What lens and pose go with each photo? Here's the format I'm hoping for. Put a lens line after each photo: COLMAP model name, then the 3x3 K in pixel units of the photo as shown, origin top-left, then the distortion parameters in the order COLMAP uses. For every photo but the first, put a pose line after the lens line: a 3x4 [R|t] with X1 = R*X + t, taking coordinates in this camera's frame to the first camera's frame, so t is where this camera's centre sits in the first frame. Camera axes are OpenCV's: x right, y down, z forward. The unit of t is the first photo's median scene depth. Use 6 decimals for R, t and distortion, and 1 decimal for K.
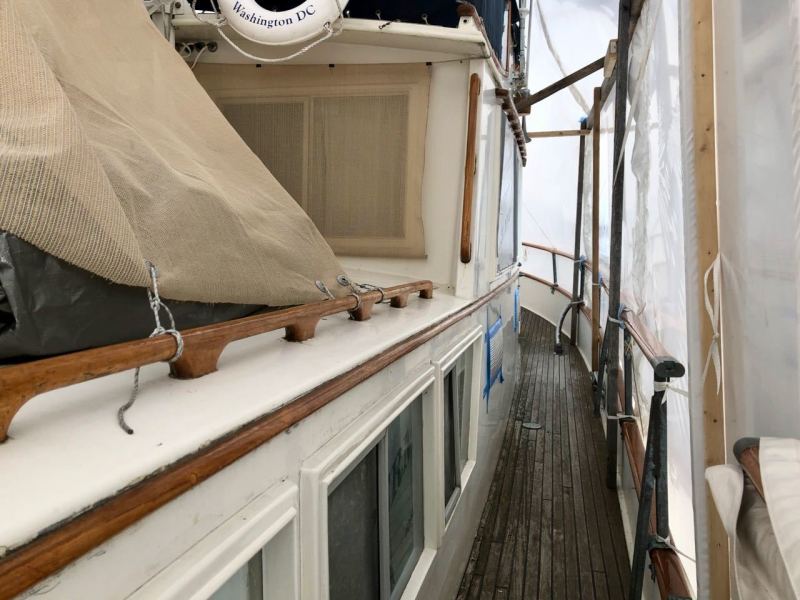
lens RADIAL K [[701.5, 0, 400.0], [0, 701.5, 300.0], [0, 0, 1]] dist [0.029885, -0.014072]
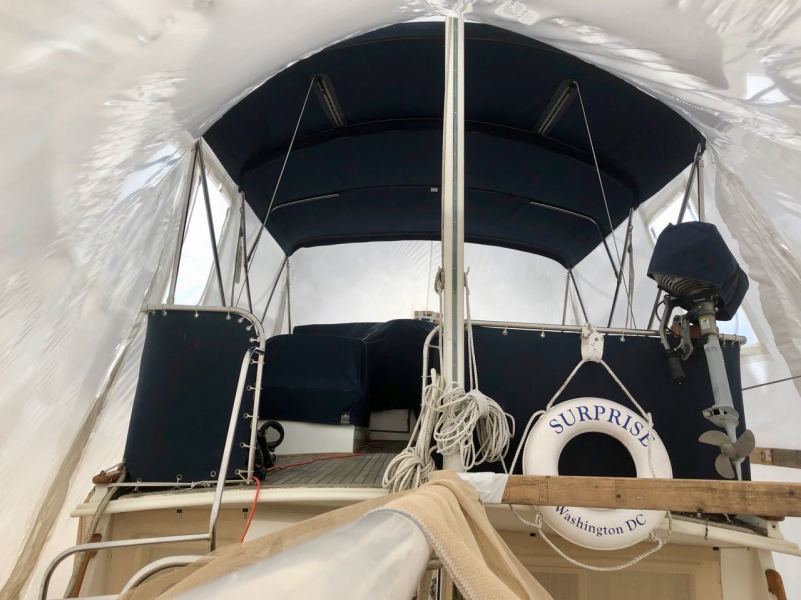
lens RADIAL K [[683.6, 0, 400.5], [0, 683.6, 300.0], [0, 0, 1]] dist [0.059922, -0.077492]
pose [[0.977397, 0.058188, 0.203246, -0.590458], [-0.009995, 0.973020, -0.230505, -0.427667], [-0.211175, 0.223264, 0.951608, 0.075062]]
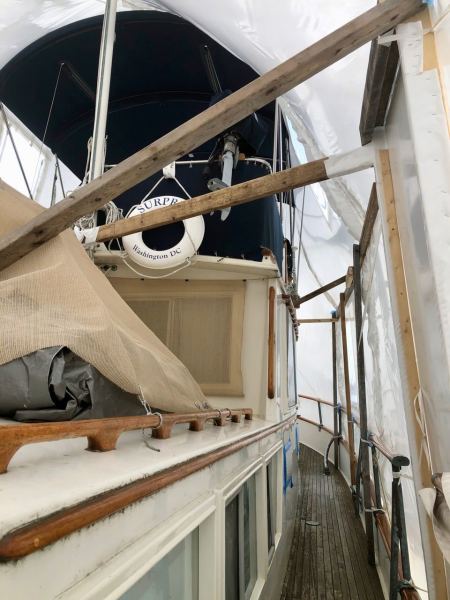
lens RADIAL K [[512.1, 0, 220.1], [0, 512.1, 289.6], [0, 0, 1]] dist [0.059922, -0.077492]
pose [[0.999285, 0.015669, 0.034412, -0.057617], [-0.005214, 0.958504, -0.285032, 0.037195], [-0.037451, 0.284649, 0.957900, -0.168764]]
